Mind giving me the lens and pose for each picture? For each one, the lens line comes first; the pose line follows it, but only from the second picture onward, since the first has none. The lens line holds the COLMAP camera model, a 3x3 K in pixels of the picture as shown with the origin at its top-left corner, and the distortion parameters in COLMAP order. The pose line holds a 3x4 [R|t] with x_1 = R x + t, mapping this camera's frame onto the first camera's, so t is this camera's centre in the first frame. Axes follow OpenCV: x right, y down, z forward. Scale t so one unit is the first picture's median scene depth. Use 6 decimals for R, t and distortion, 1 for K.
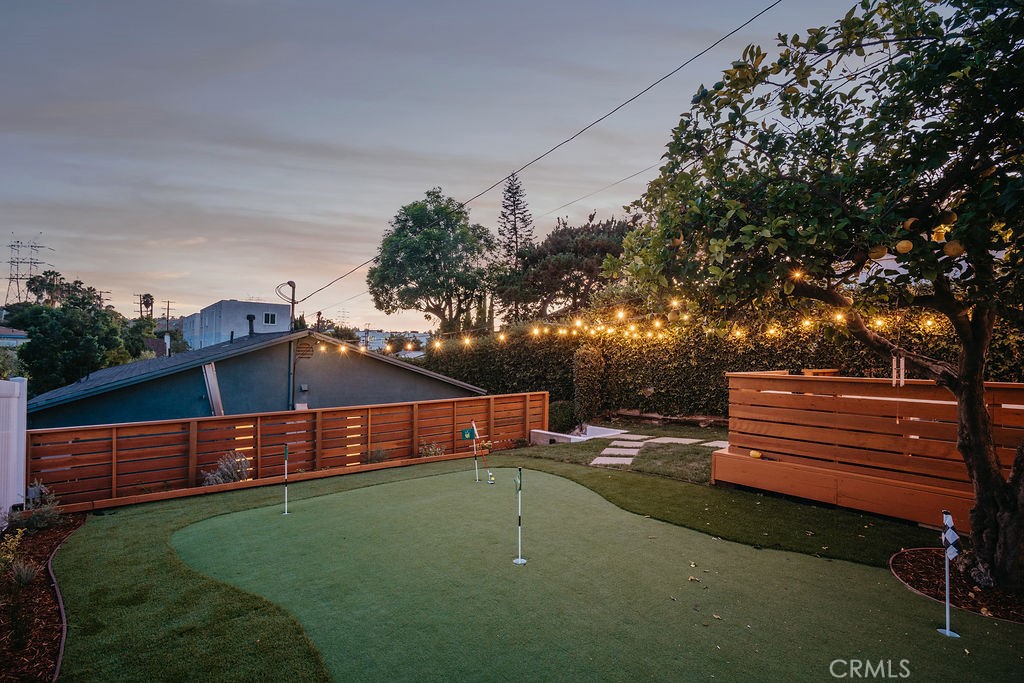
lens RADIAL K [[499.0, 0, 510.9], [0, 499.0, 356.3], [0, 0, 1]] dist [0.001214, 0.000967]
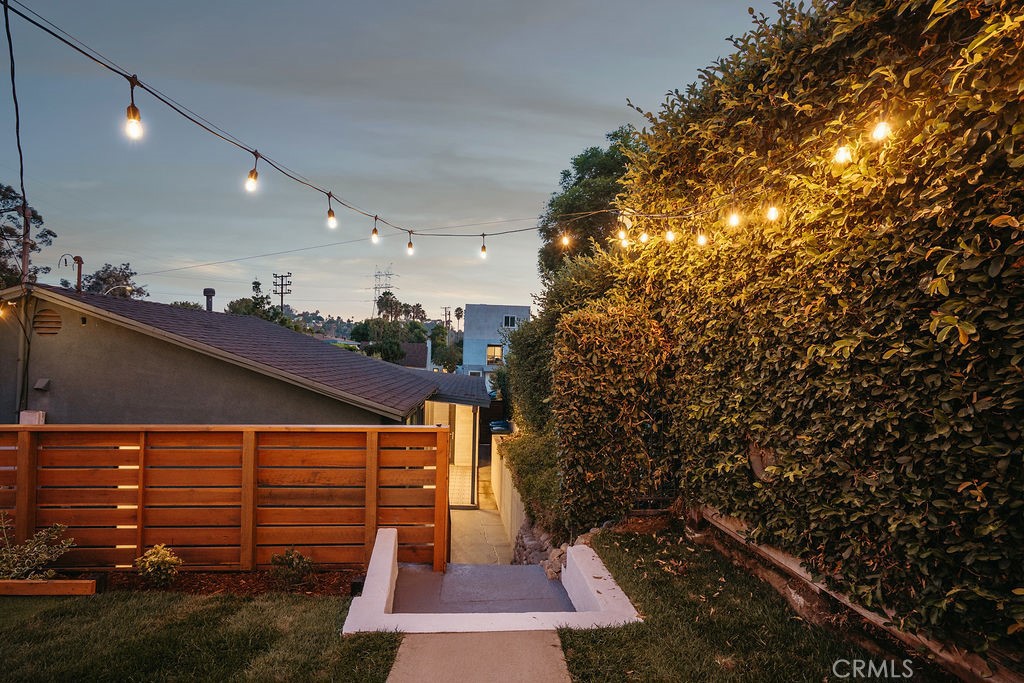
lens RADIAL K [[499.0, 0, 510.9], [0, 499.0, 356.3], [0, 0, 1]] dist [0.001214, 0.000967]
pose [[0.813415, 0.006402, -0.581648, 0.149482], [-0.017782, 0.999746, -0.013865, 0.011171], [0.581411, 0.021621, 0.813322, 0.343892]]
